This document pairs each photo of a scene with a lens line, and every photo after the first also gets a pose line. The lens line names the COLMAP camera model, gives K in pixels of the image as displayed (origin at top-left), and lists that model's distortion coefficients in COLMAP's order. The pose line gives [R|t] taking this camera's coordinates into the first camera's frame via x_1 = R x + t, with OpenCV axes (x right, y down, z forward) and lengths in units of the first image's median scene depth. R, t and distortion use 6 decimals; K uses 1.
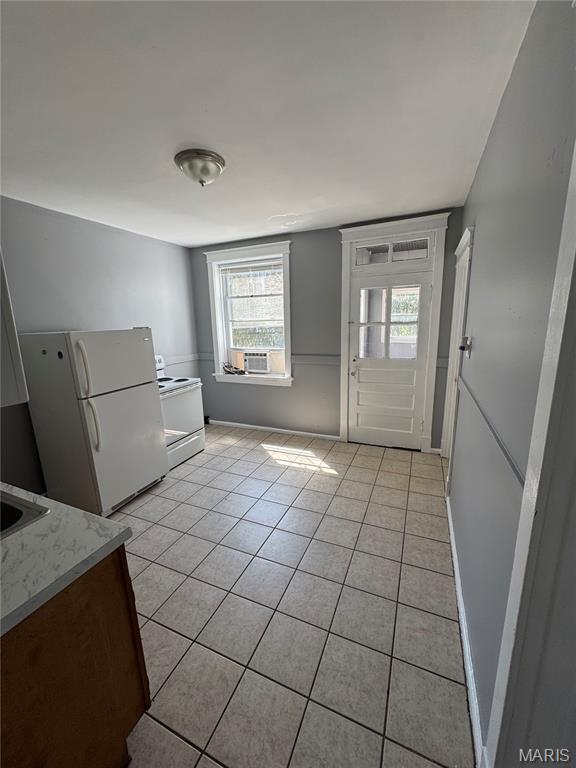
lens RADIAL K [[305.2, 0, 288.9], [0, 305.2, 383.6], [0, 0, 1]] dist [-0.001347, -0.000295]
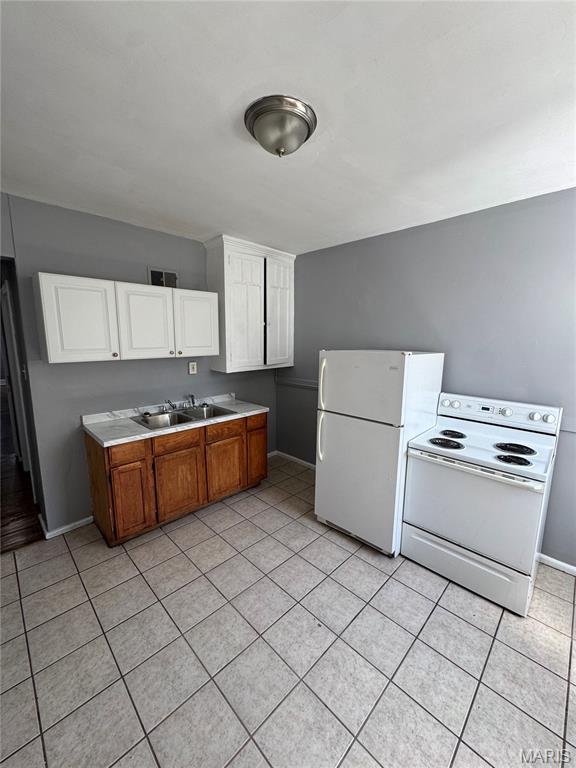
lens RADIAL K [[305.2, 0, 293.4], [0, 305.2, 389.2], [0, 0, 1]] dist [-0.001347, -0.000295]
pose [[-0.360556, 0.164518, -0.918114, 0.269547], [-0.202710, 0.946974, 0.249296, -0.199783], [0.910444, 0.275996, -0.308088, 0.868748]]
